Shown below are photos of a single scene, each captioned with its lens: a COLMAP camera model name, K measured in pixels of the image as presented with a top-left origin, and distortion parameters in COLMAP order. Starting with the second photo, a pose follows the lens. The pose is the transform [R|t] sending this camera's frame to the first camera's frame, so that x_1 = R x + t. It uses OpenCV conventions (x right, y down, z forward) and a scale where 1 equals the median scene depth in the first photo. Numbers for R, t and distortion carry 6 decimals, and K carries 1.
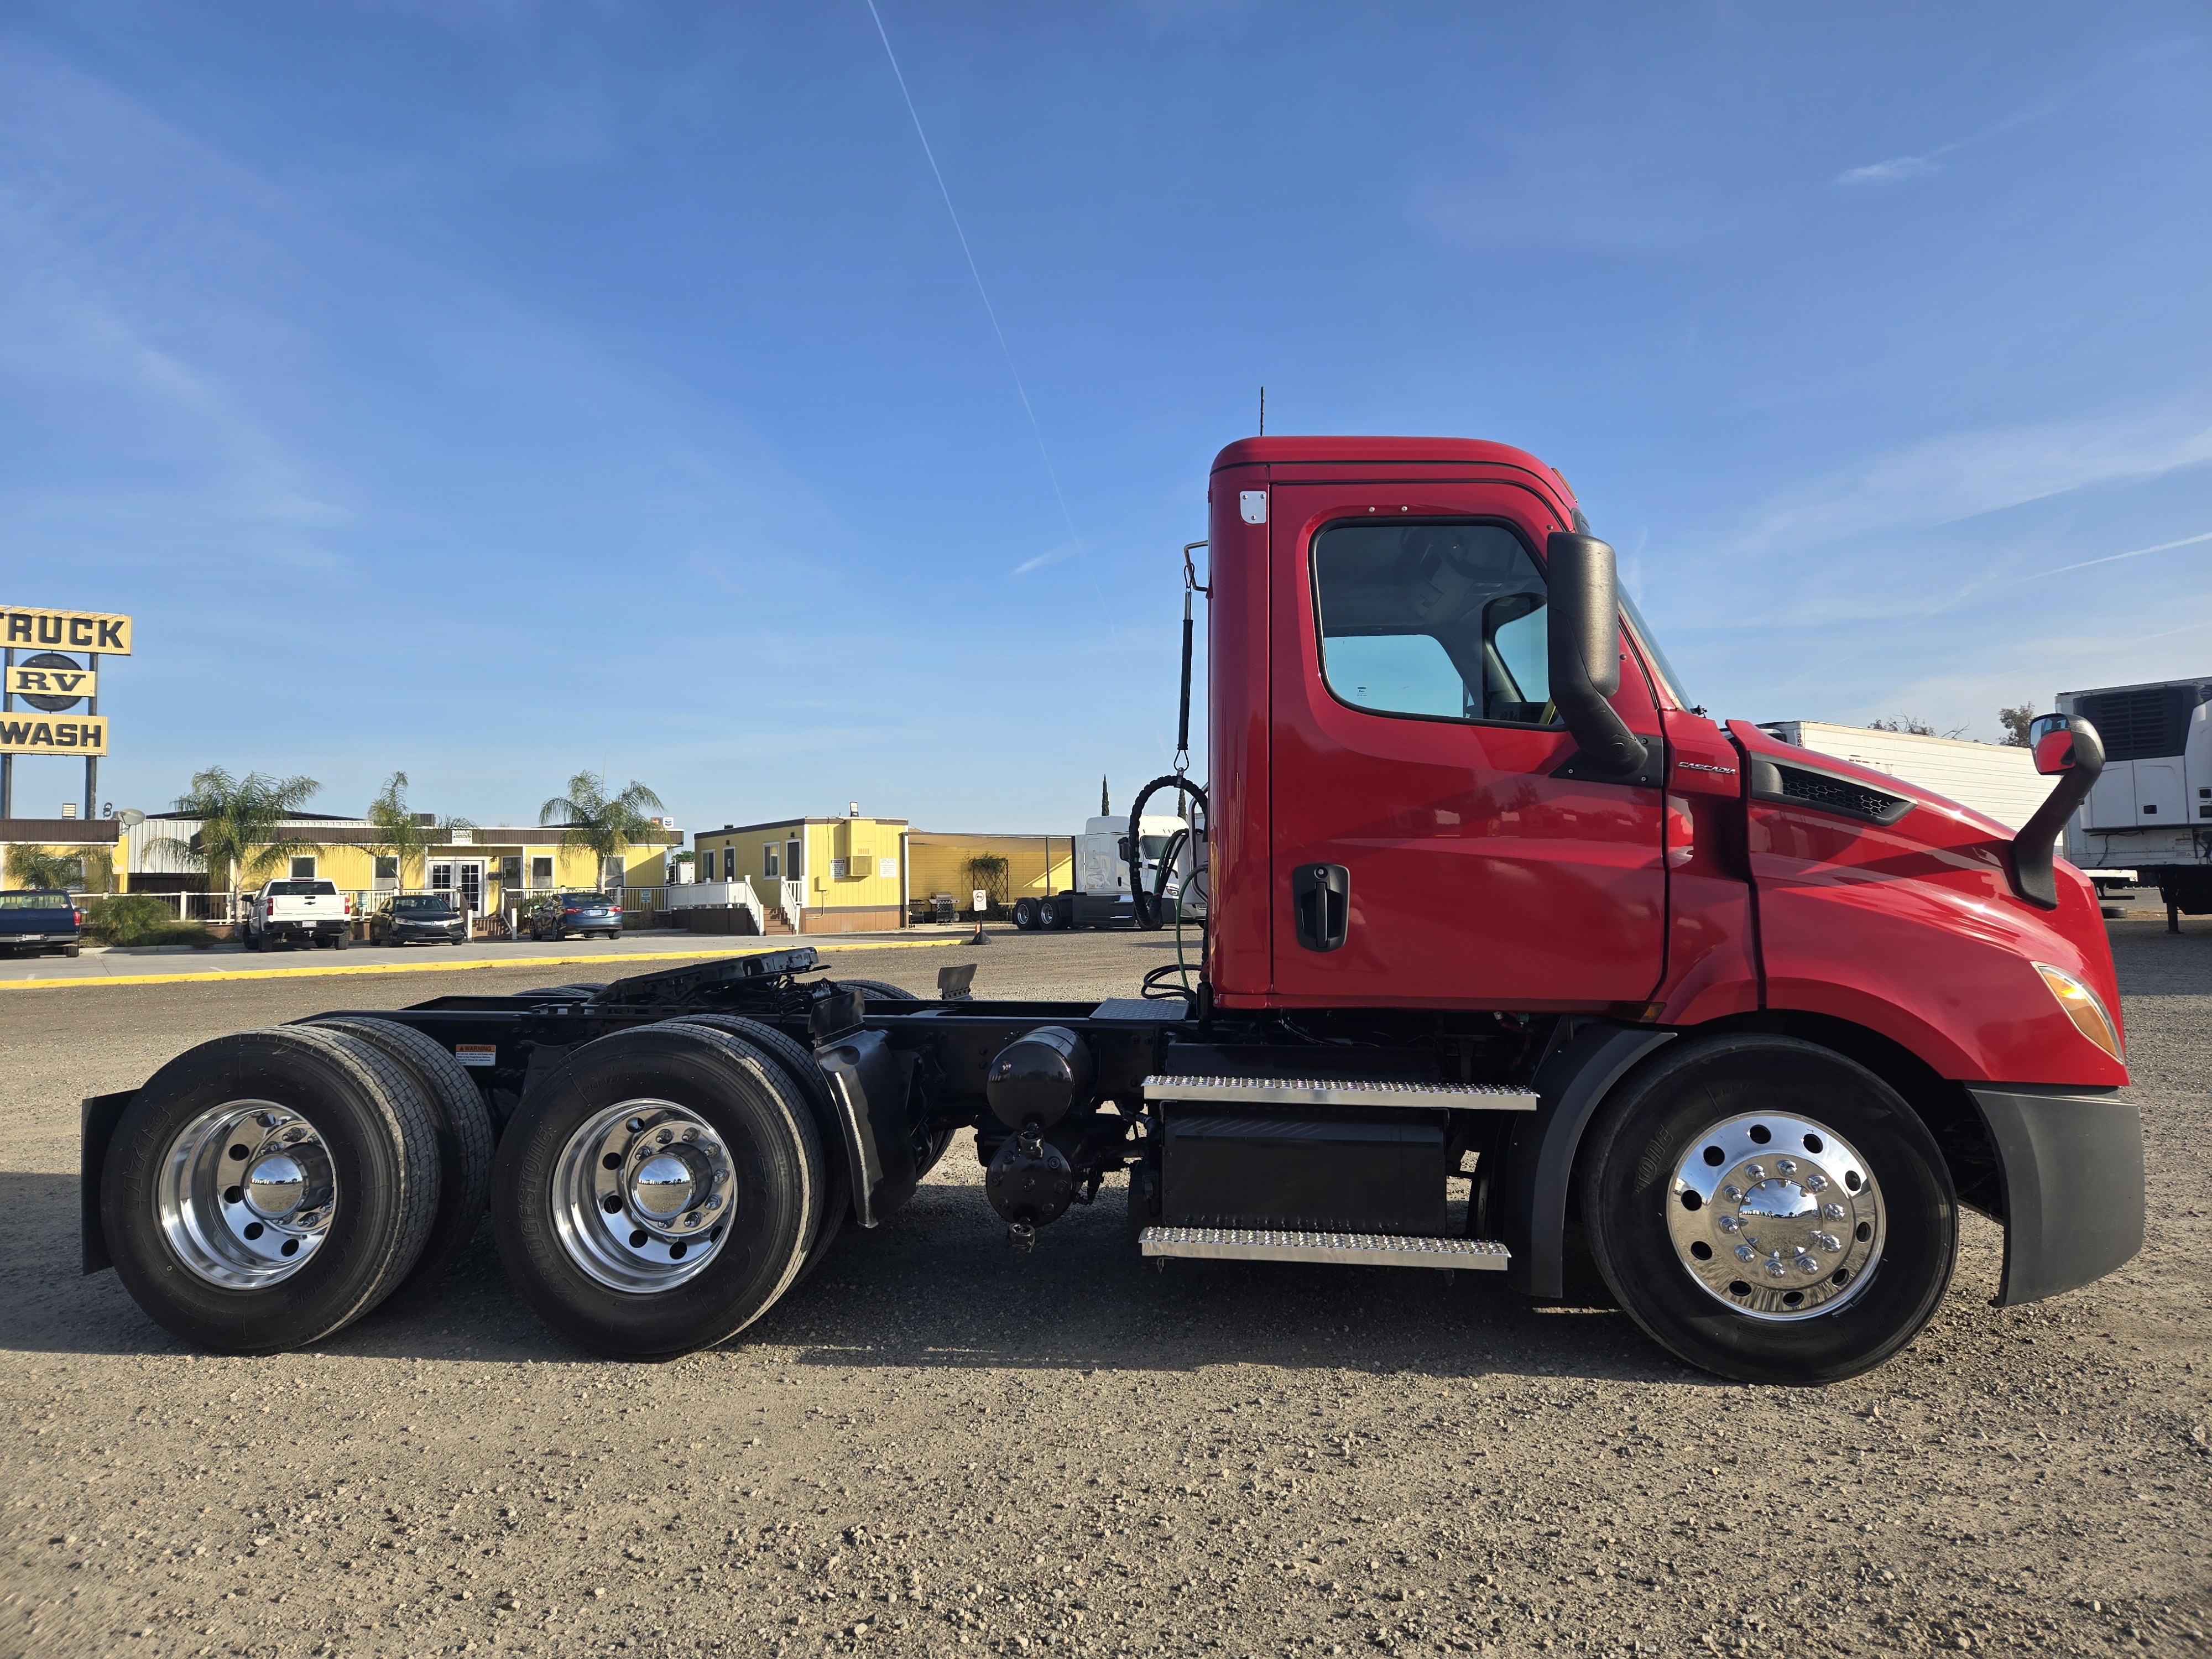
lens RADIAL K [[1489.8, 0, 1102.0], [0, 1489.8, 841.7], [0, 0, 1]] dist [0.059657, -0.025828]
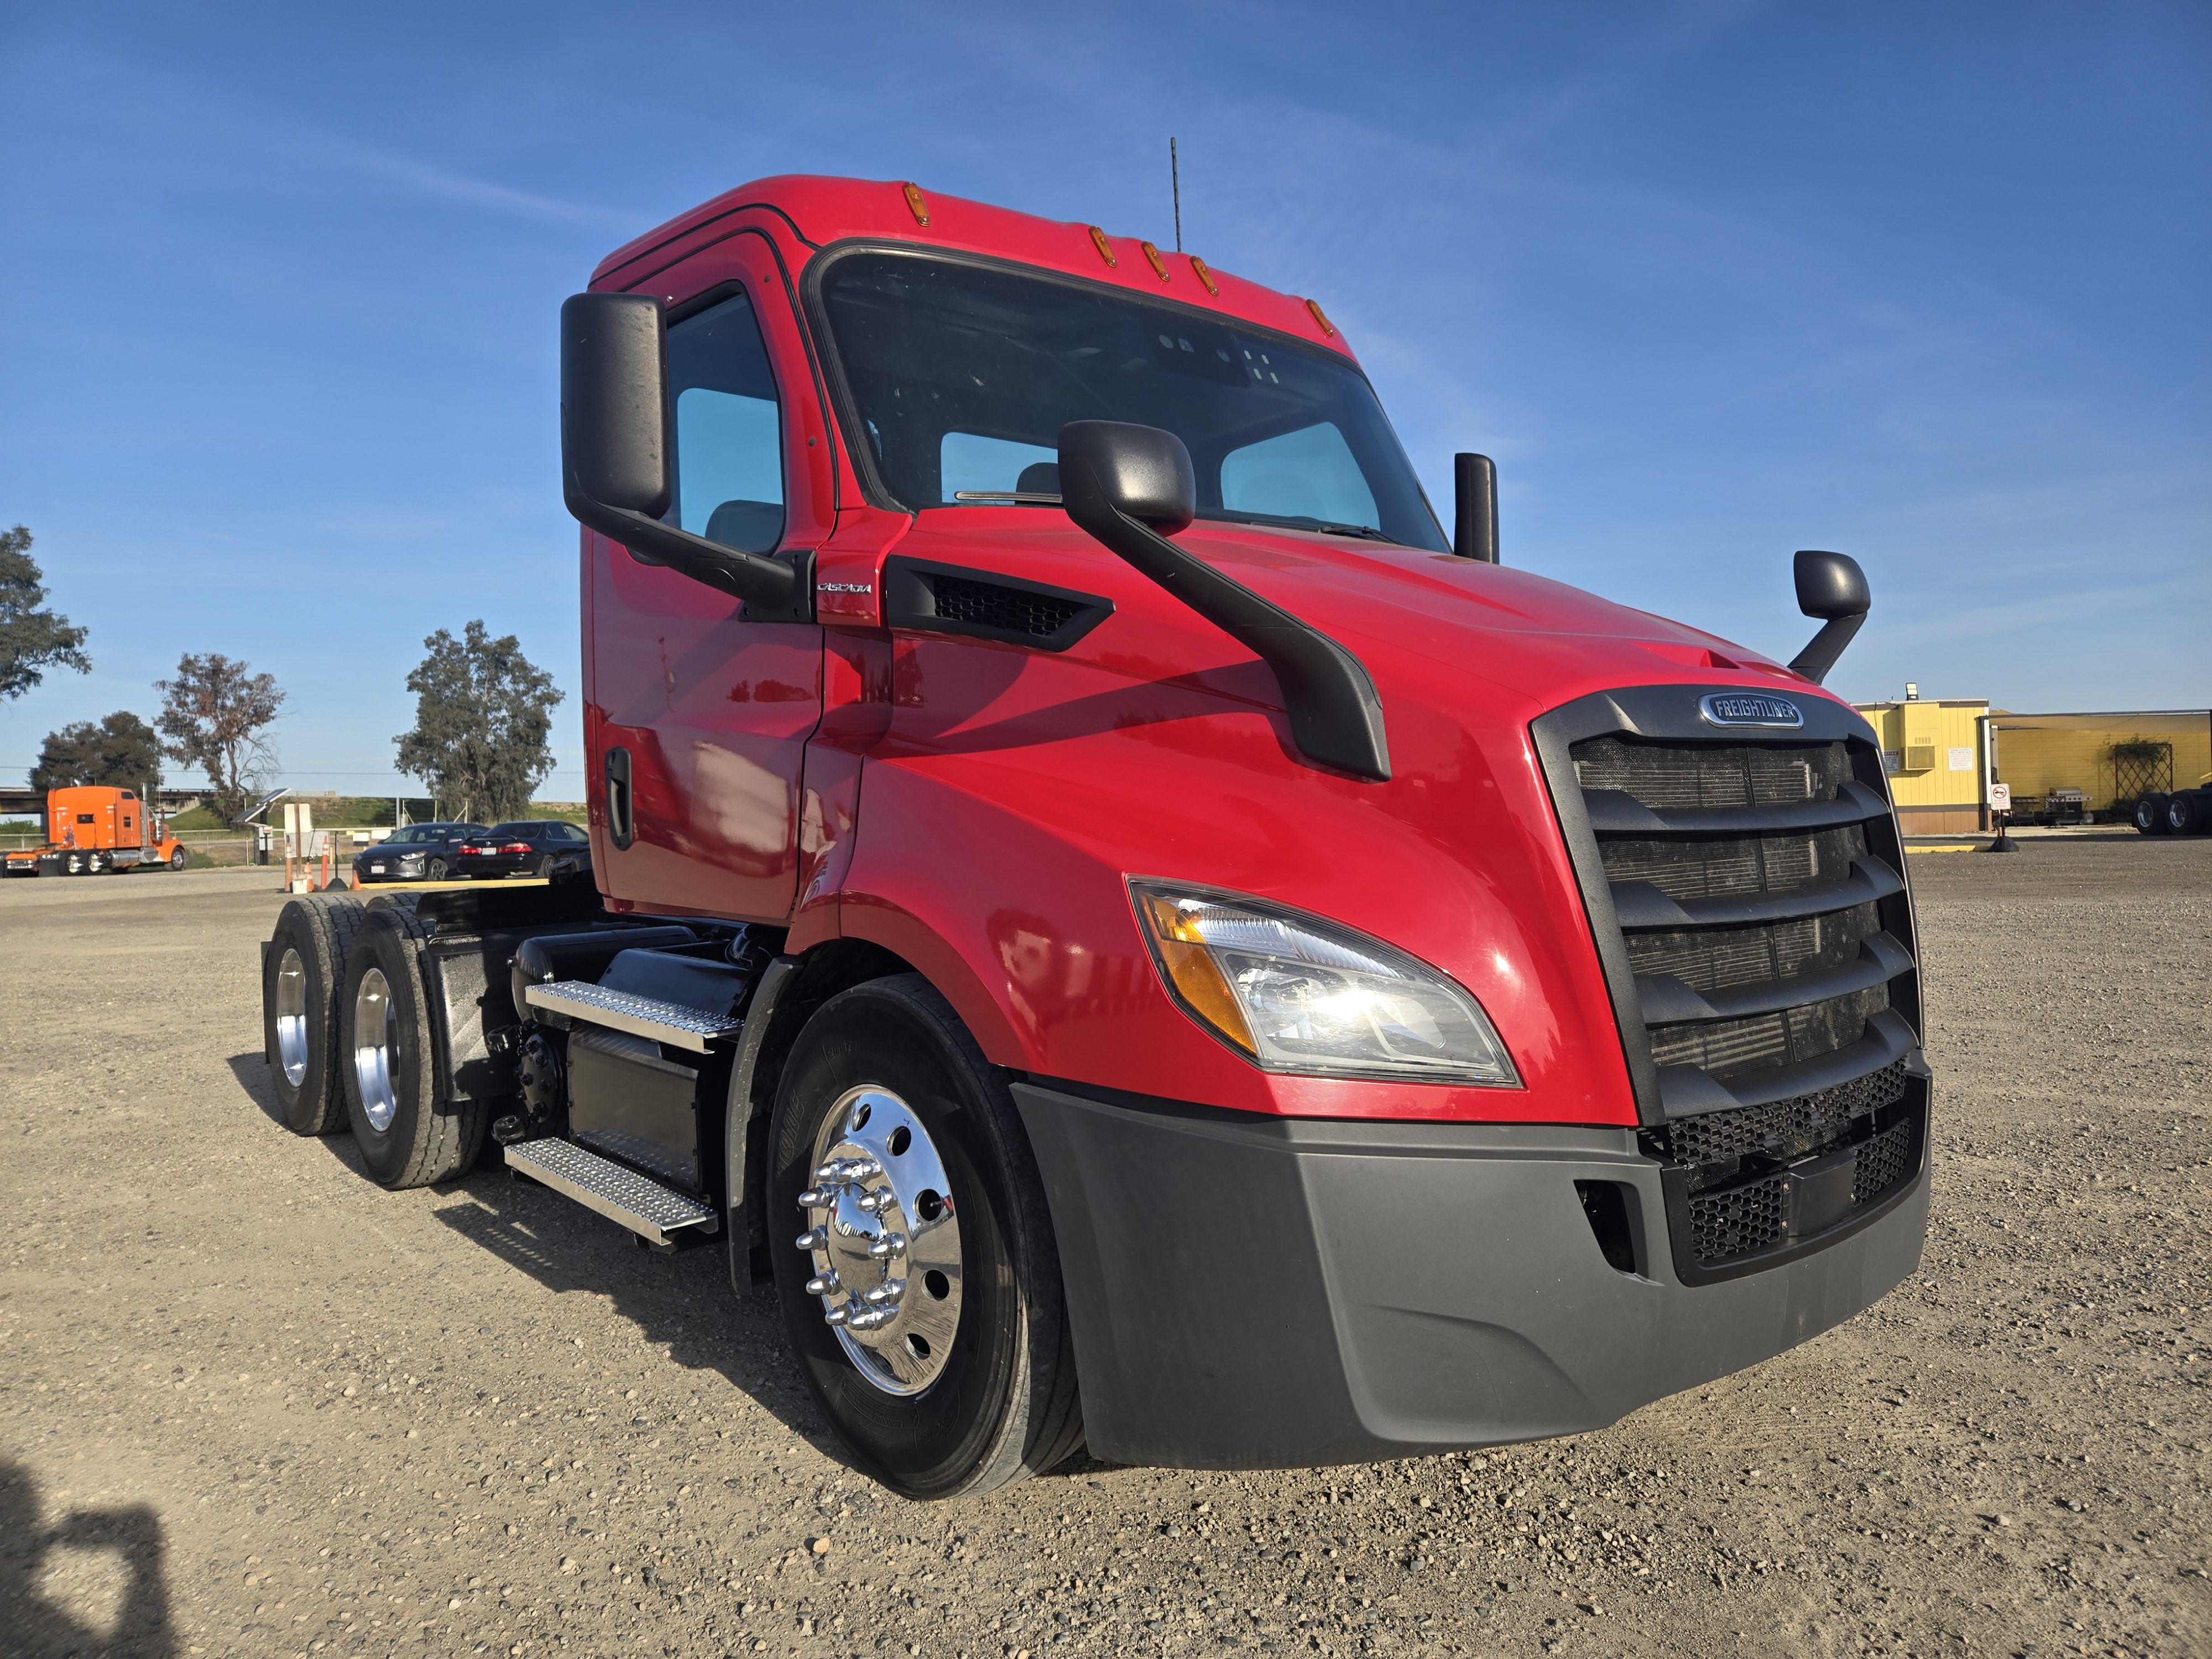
lens RADIAL K [[1489.8, 0, 1112.1], [0, 1489.8, 819.7], [0, 0, 1]] dist [0.059657, -0.025828]
pose [[0.727525, -0.000744, -0.686081, 0.093509], [0.035413, 0.998707, 0.036469, 0.003498], [0.685167, -0.050828, 0.726611, 0.056088]]
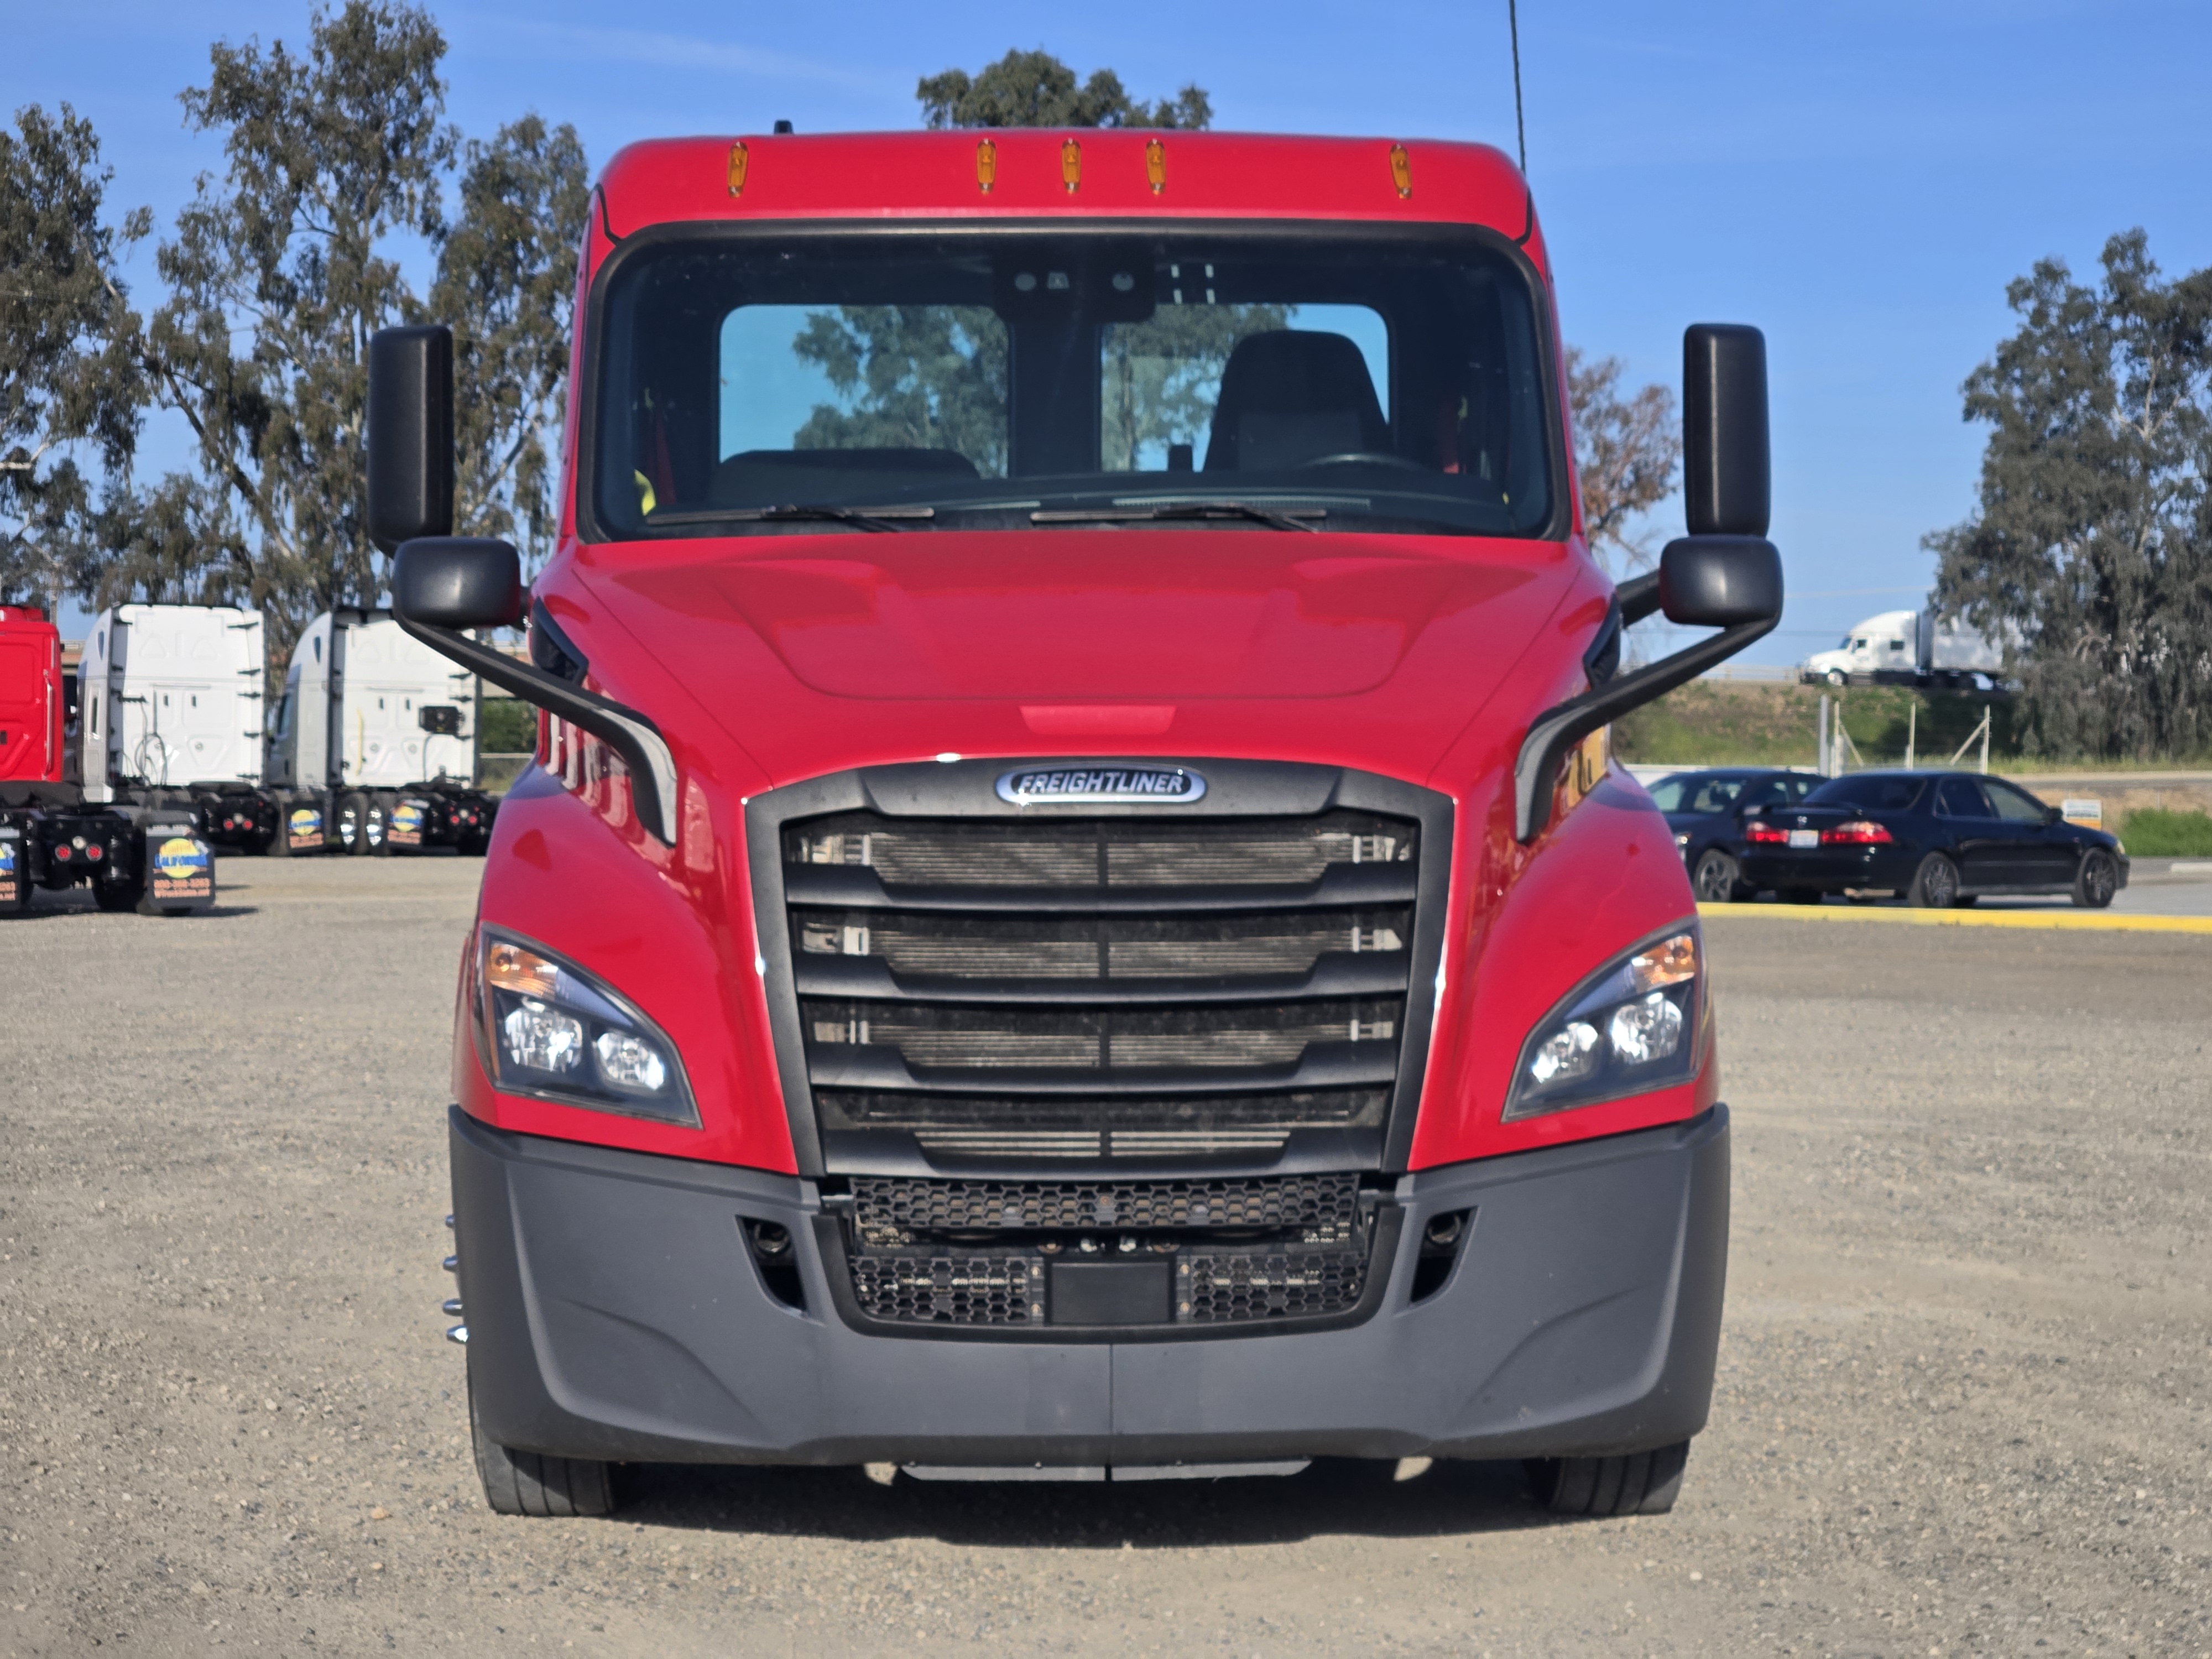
lens RADIAL K [[4458.3, 0, 1104.4], [0, 4458.3, 828.4], [0, 0, 1]] dist [0.085069, 0.000000]
pose [[0.130903, 0.032546, -0.990861, 2.129840], [0.021209, 0.999140, 0.035620, -0.076106], [0.991168, -0.025678, 0.130100, 0.615075]]
